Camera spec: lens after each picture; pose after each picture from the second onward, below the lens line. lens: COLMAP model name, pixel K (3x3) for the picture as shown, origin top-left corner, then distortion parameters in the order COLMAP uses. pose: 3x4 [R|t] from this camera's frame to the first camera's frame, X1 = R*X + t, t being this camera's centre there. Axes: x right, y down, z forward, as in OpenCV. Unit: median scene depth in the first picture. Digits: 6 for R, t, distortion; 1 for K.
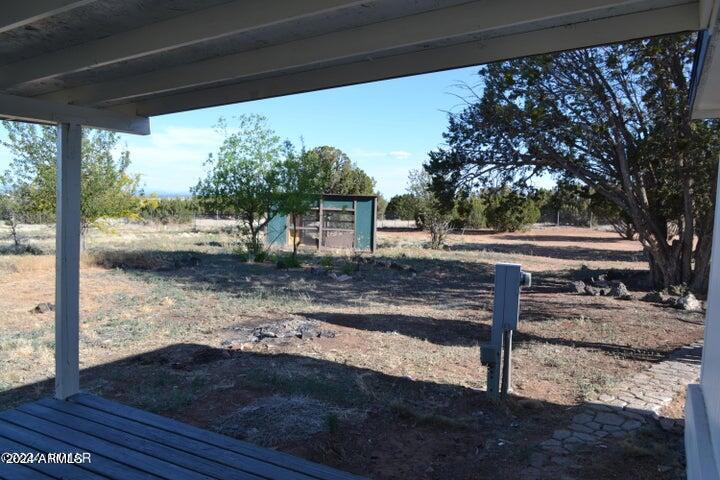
lens RADIAL K [[577.8, 0, 360.0], [0, 577.8, 240.0], [0, 0, 1]] dist [-0.009098, -0.001837]
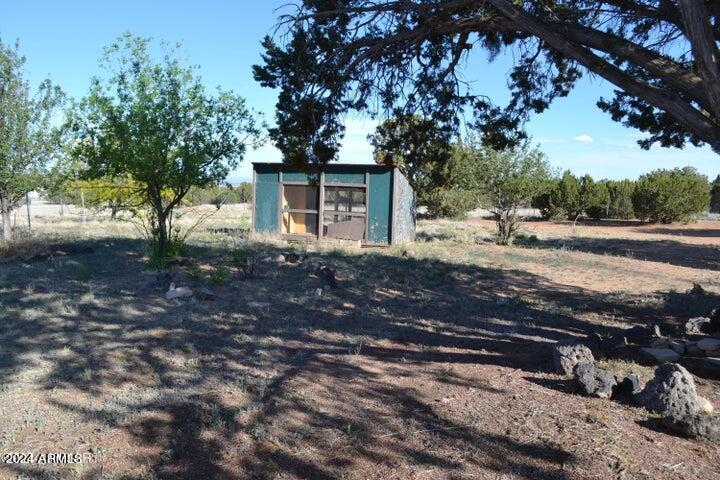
lens RADIAL K [[577.8, 0, 360.0], [0, 577.8, 240.0], [0, 0, 1]] dist [-0.009098, -0.001837]
pose [[0.954080, 0.024731, -0.298530, 0.187929], [-0.019772, 0.999612, 0.019624, 0.000316], [0.298899, -0.012820, 0.954199, 0.319727]]
